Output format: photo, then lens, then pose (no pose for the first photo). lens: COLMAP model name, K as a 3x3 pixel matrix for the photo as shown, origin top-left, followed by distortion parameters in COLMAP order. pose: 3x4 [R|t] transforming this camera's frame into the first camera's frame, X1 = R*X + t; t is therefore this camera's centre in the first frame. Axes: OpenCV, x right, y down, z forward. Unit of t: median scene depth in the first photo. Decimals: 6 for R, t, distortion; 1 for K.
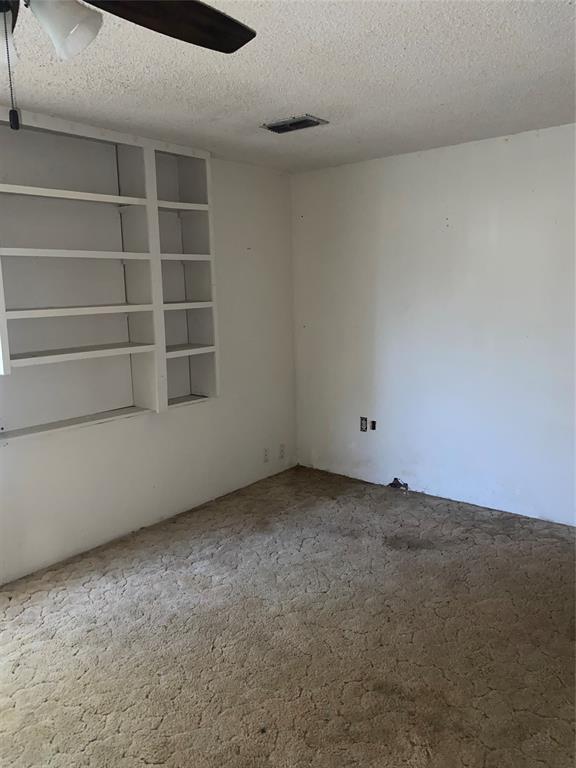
lens RADIAL K [[589.5, 0, 290.2], [0, 589.5, 383.4], [0, 0, 1]] dist [-0.006568, 0.001781]
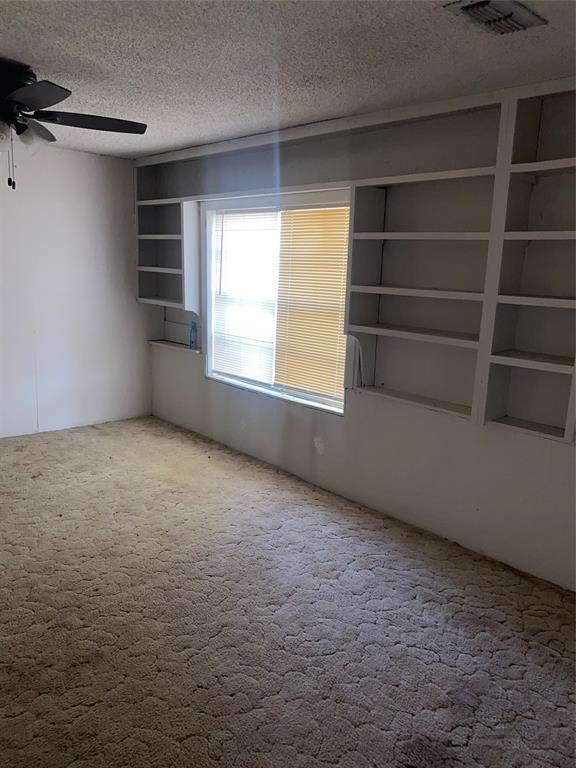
lens RADIAL K [[589.5, 0, 290.0], [0, 589.5, 384.5], [0, 0, 1]] dist [-0.006568, 0.001781]
pose [[-0.119886, 0.218725, -0.968394, 0.640676], [-0.209017, 0.948005, 0.239996, -0.156086], [0.970536, 0.231183, -0.067935, 0.823520]]
